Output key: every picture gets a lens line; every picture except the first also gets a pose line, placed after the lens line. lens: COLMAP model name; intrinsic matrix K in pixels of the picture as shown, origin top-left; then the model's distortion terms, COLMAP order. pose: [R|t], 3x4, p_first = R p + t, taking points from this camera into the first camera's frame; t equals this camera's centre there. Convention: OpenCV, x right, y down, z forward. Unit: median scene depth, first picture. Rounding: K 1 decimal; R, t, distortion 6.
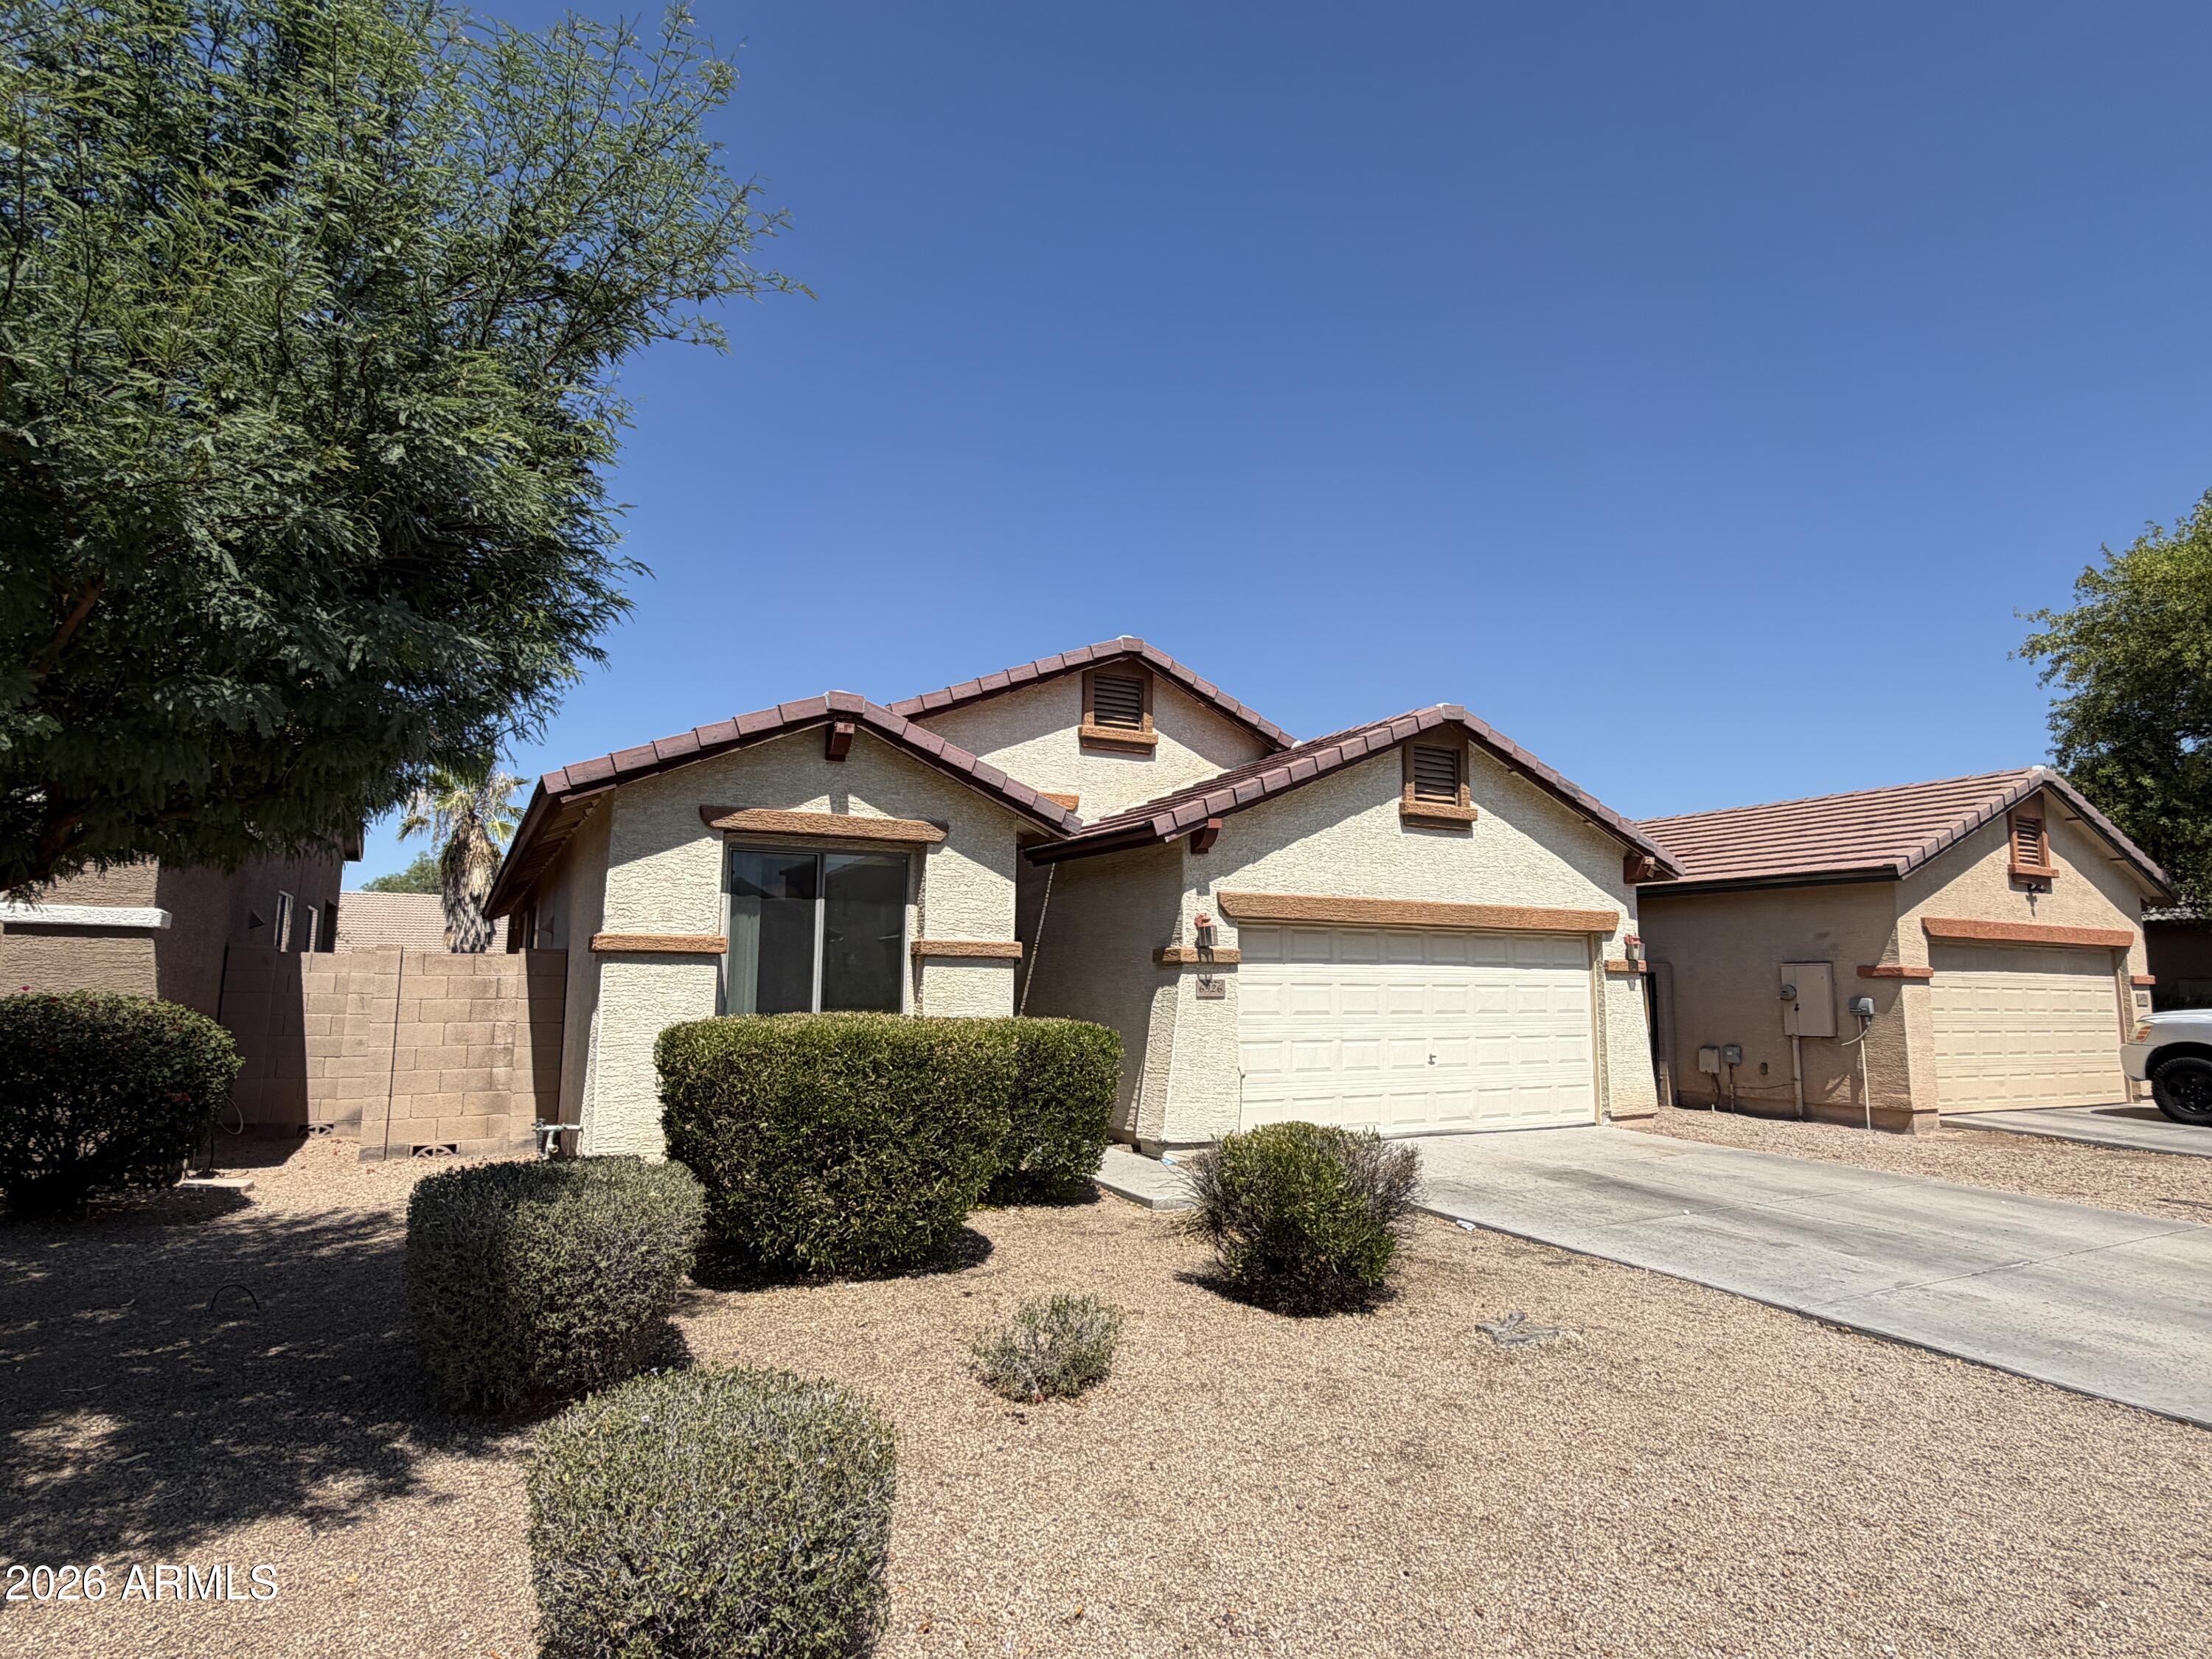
lens RADIAL K [[1203.6, 0, 1109.3], [0, 1203.6, 832.4], [0, 0, 1]] dist [0.000630, 0.000074]
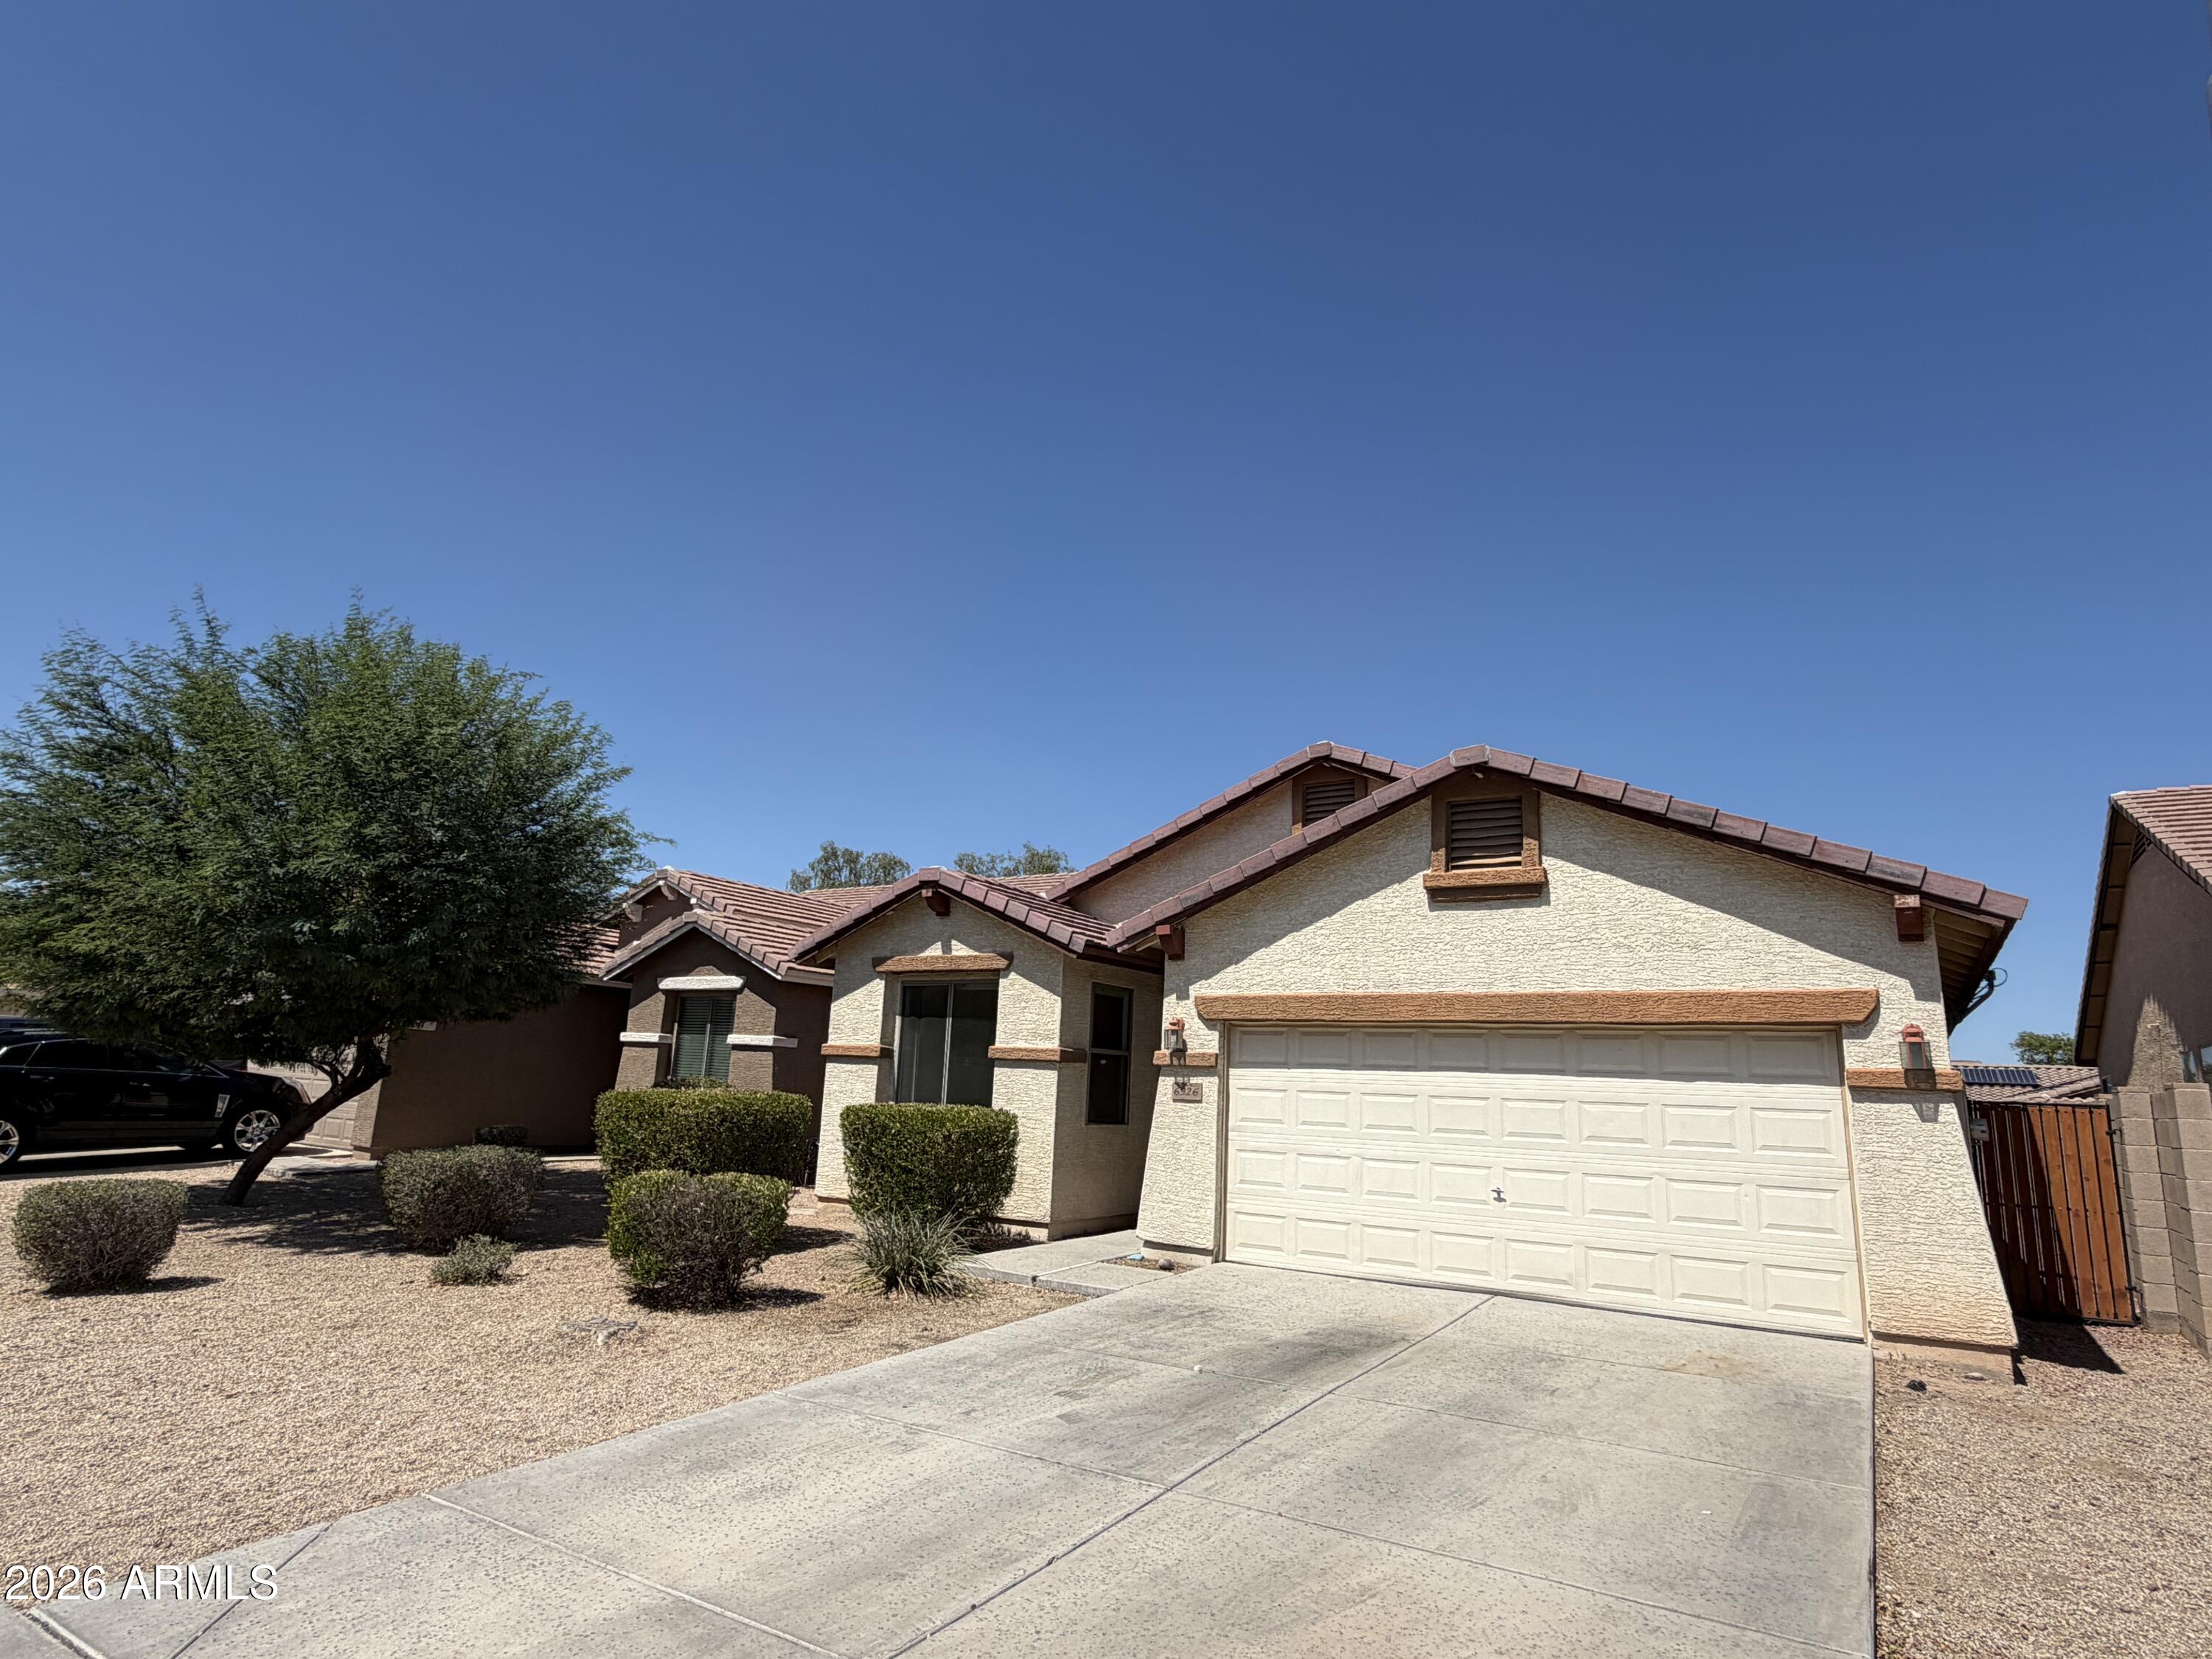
lens RADIAL K [[1203.6, 0, 1109.3], [0, 1203.6, 832.4], [0, 0, 1]] dist [0.000630, 0.000074]
pose [[0.481134, -0.170719, -0.859863, 0.962868], [0.071891, 0.985235, -0.155384, 0.066965], [0.873694, 0.012944, 0.486304, 0.443560]]
